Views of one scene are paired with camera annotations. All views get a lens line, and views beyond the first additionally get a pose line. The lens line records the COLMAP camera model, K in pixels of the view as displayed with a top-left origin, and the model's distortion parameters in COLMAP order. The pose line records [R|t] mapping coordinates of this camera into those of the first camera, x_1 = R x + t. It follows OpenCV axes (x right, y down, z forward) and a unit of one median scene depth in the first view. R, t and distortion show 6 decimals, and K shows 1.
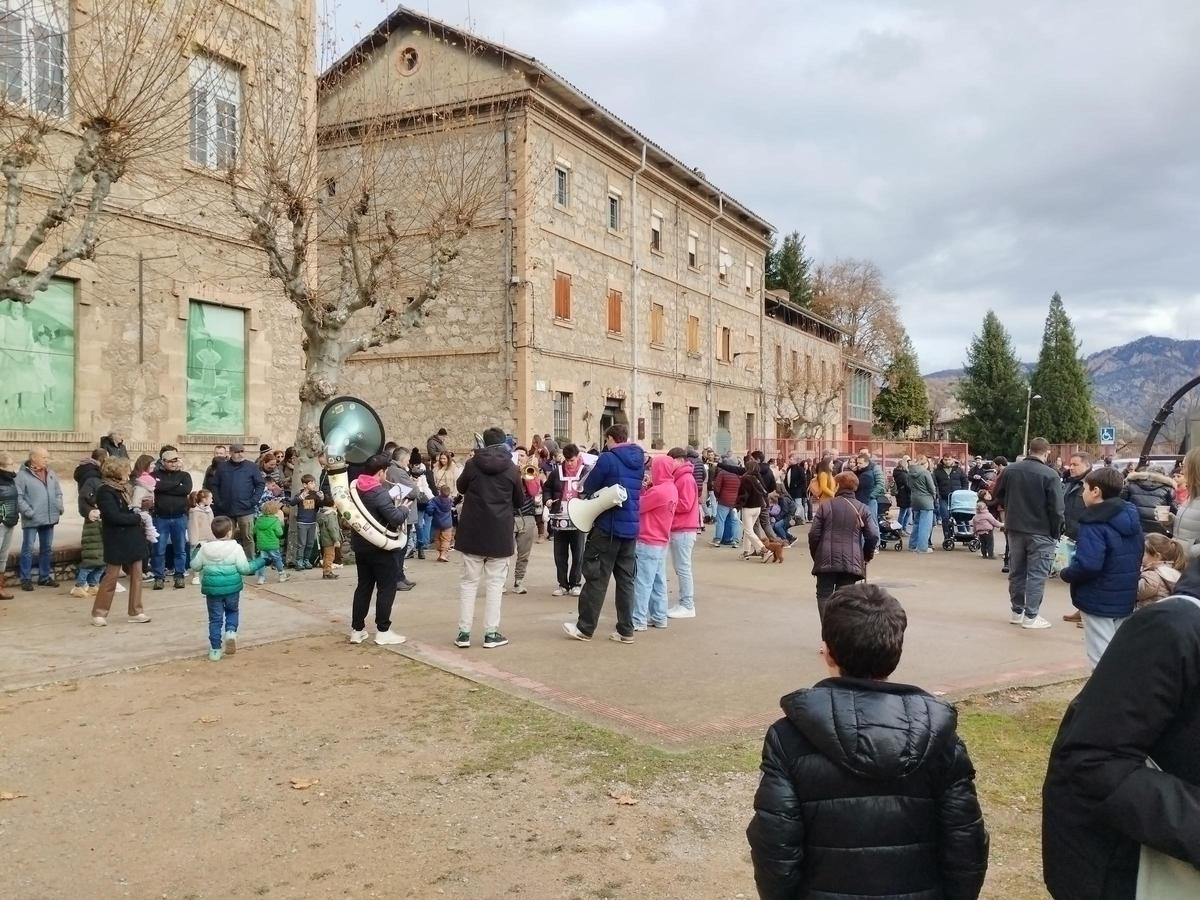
lens RADIAL K [[978.6, 0, 600.0], [0, 978.6, 450.0], [0, 0, 1]] dist [0.014698, 0.007390]
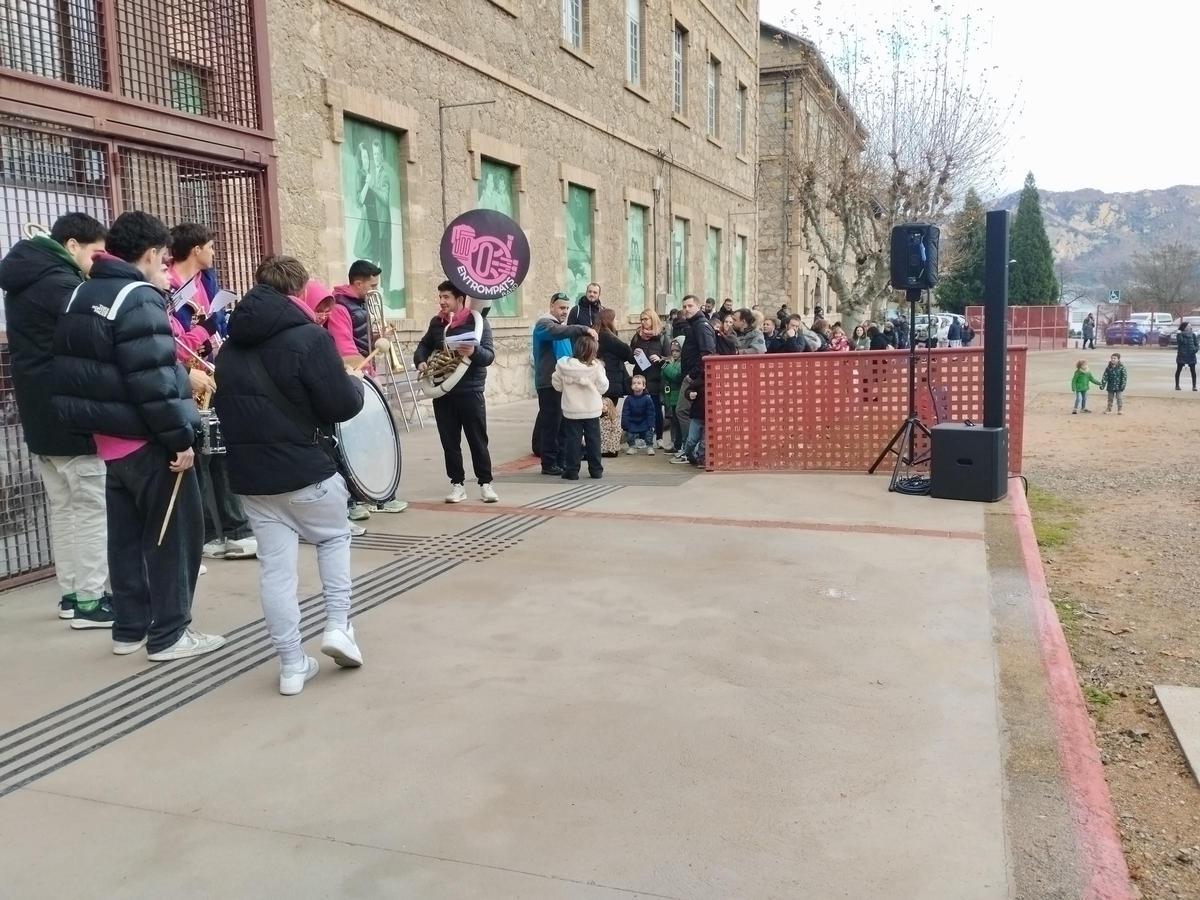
lens RADIAL K [[978.6, 0, 600.0], [0, 978.6, 450.0], [0, 0, 1]] dist [0.014698, 0.007390]
pose [[0.994051, -0.031840, 0.104154, -0.528582], [0.016642, 0.989488, 0.143657, -0.017600], [-0.107633, -0.141069, 0.984131, -0.455725]]
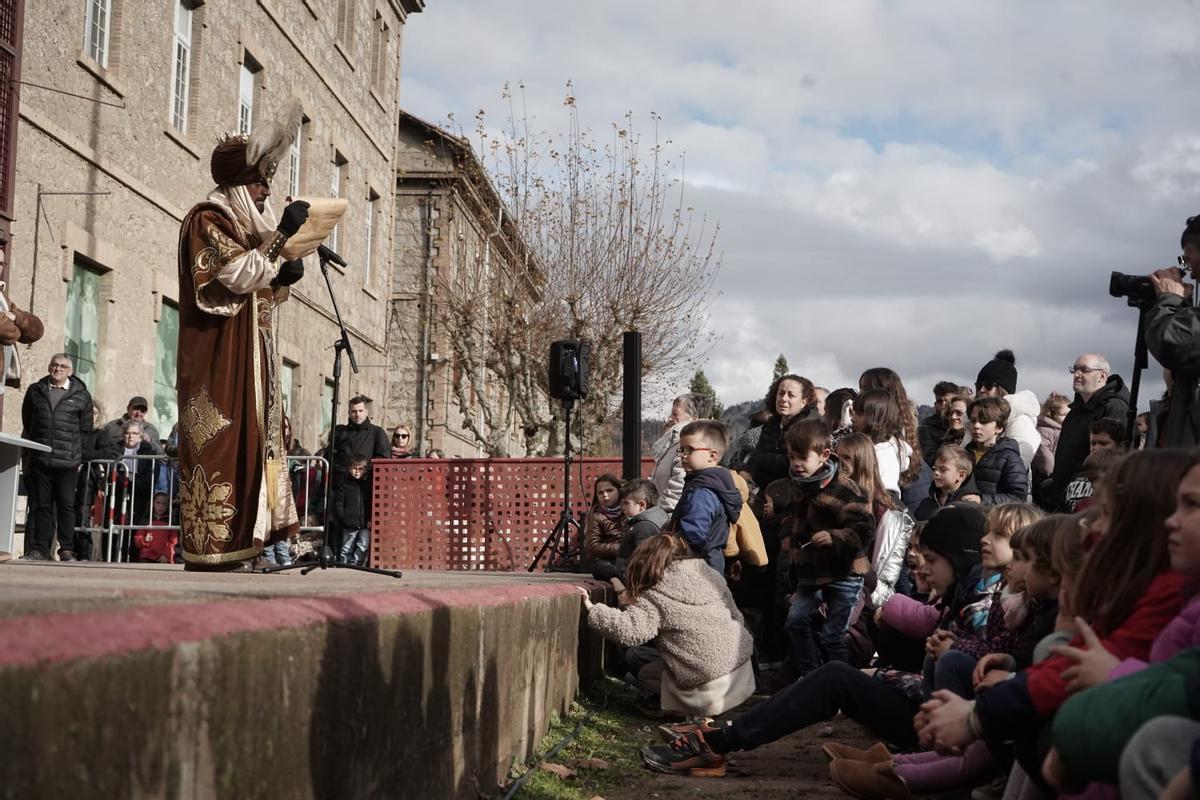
lens RADIAL K [[1796.0, 0, 600.0], [0, 1796.0, 400.0], [0, 0, 1]] dist [-0.112112, -0.020603]
pose [[0.920599, 0.061298, 0.385668, -0.619423], [-0.027580, 0.995343, -0.092366, 0.030908], [-0.389534, 0.074395, 0.918003, -0.710540]]
